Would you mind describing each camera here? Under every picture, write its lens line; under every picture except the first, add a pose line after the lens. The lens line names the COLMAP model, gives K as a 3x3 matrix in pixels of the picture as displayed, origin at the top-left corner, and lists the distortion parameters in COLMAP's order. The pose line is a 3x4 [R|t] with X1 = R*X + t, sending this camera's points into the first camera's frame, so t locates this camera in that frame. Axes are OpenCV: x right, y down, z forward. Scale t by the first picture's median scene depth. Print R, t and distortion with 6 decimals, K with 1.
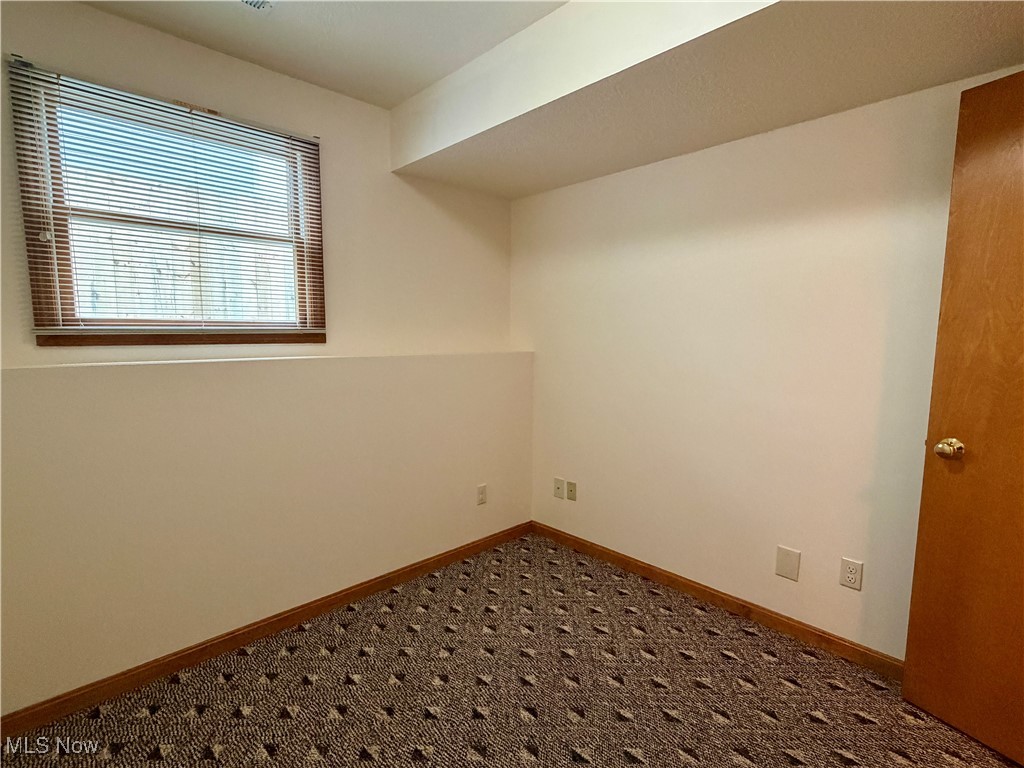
lens RADIAL K [[495.9, 0, 514.1], [0, 495.9, 384.9], [0, 0, 1]] dist [-0.000621, 0.000294]
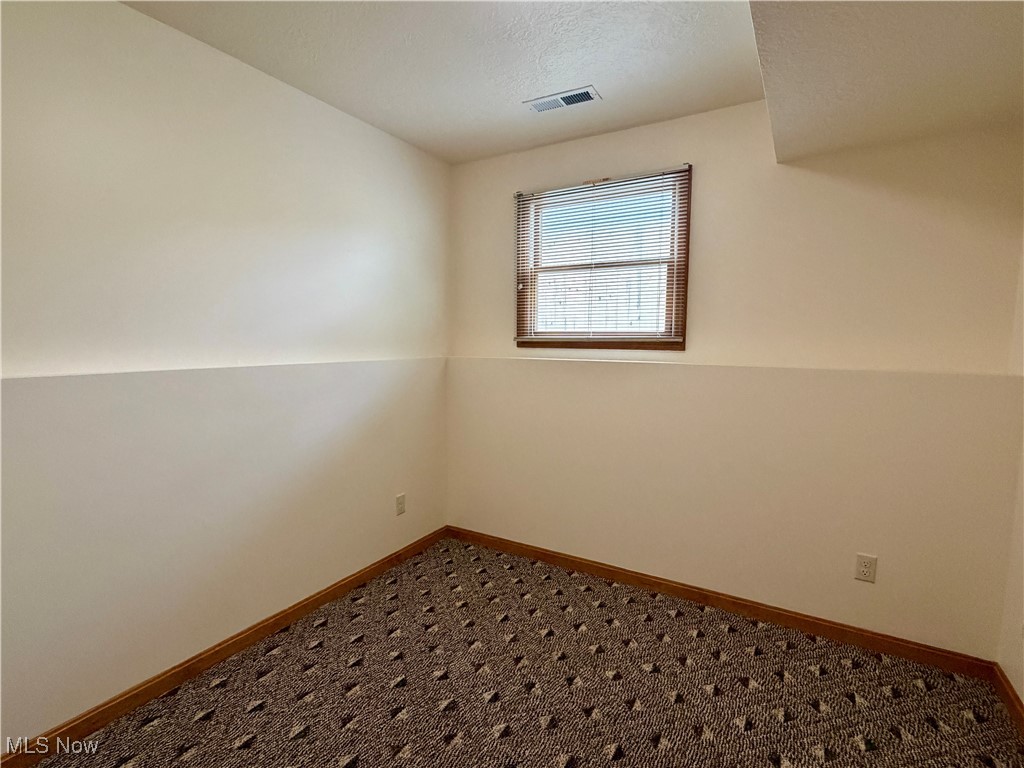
lens RADIAL K [[495.9, 0, 514.1], [0, 495.9, 384.9], [0, 0, 1]] dist [-0.000621, 0.000294]
pose [[0.263213, 0.085934, -0.960903, 0.666090], [-0.110460, 0.992159, 0.058472, -0.038234], [0.958393, 0.090751, 0.270641, 0.421632]]
